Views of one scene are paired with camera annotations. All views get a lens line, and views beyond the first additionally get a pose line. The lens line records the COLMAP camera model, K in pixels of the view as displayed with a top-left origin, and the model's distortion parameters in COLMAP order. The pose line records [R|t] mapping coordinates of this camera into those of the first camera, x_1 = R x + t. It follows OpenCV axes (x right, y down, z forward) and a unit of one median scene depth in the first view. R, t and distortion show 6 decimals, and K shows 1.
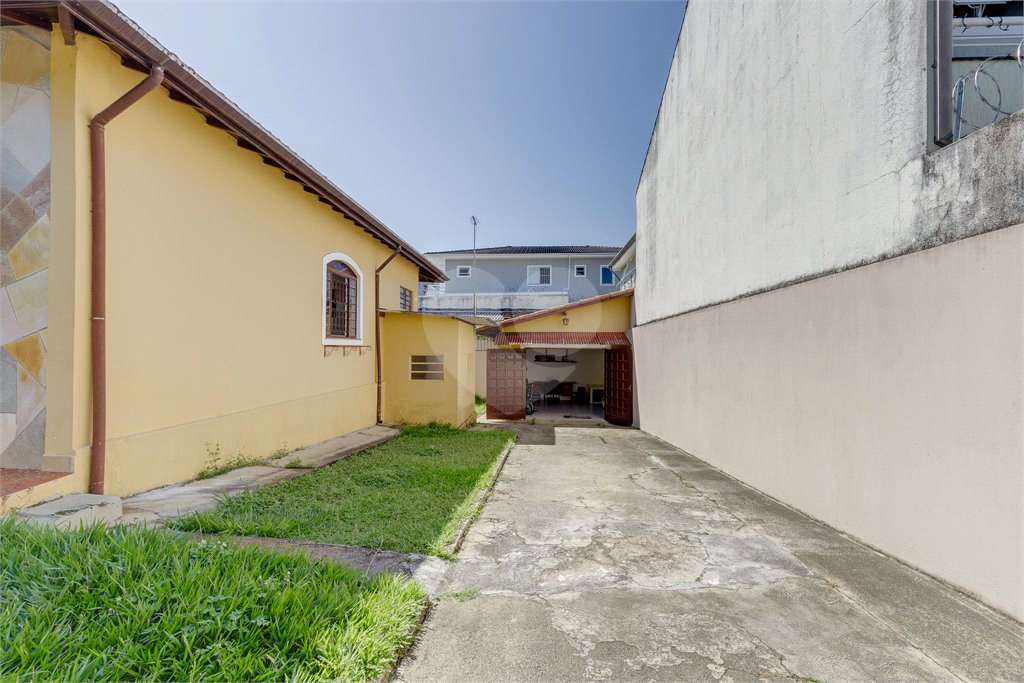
lens RADIAL K [[476.4, 0, 502.7], [0, 476.4, 345.2], [0, 0, 1]] dist [0.011304, -0.002634]
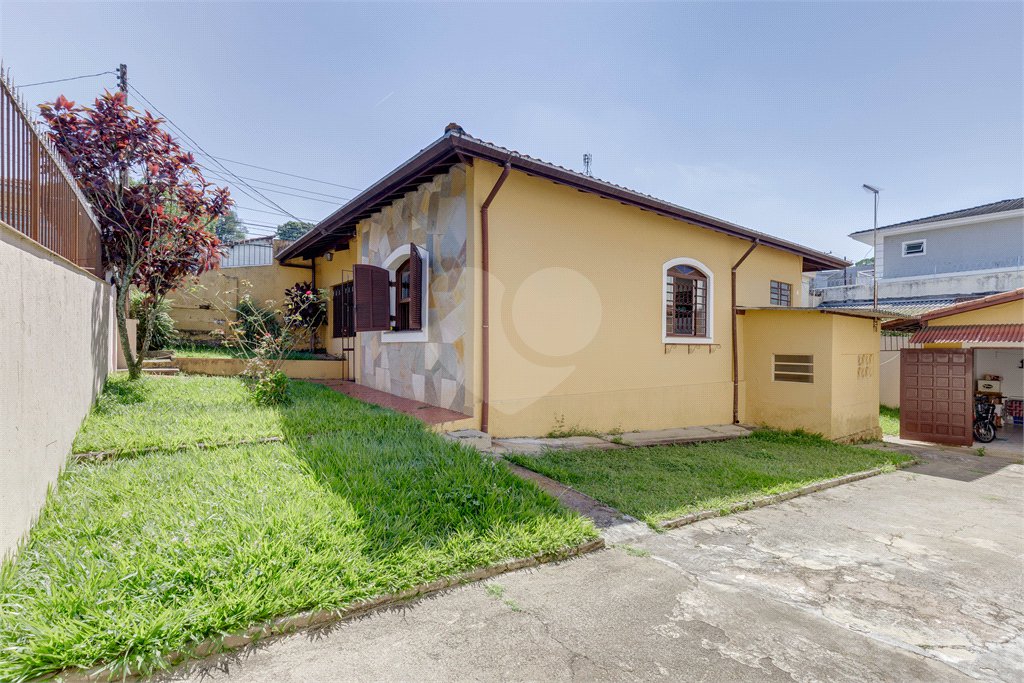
lens RADIAL K [[476.4, 0, 502.8], [0, 476.4, 352.1], [0, 0, 1]] dist [0.011304, -0.002634]
pose [[0.638134, 0.011618, -0.769838, 0.404403], [-0.000943, 0.999897, 0.014309, 0.007741], [0.769925, -0.008404, 0.638079, -0.001753]]
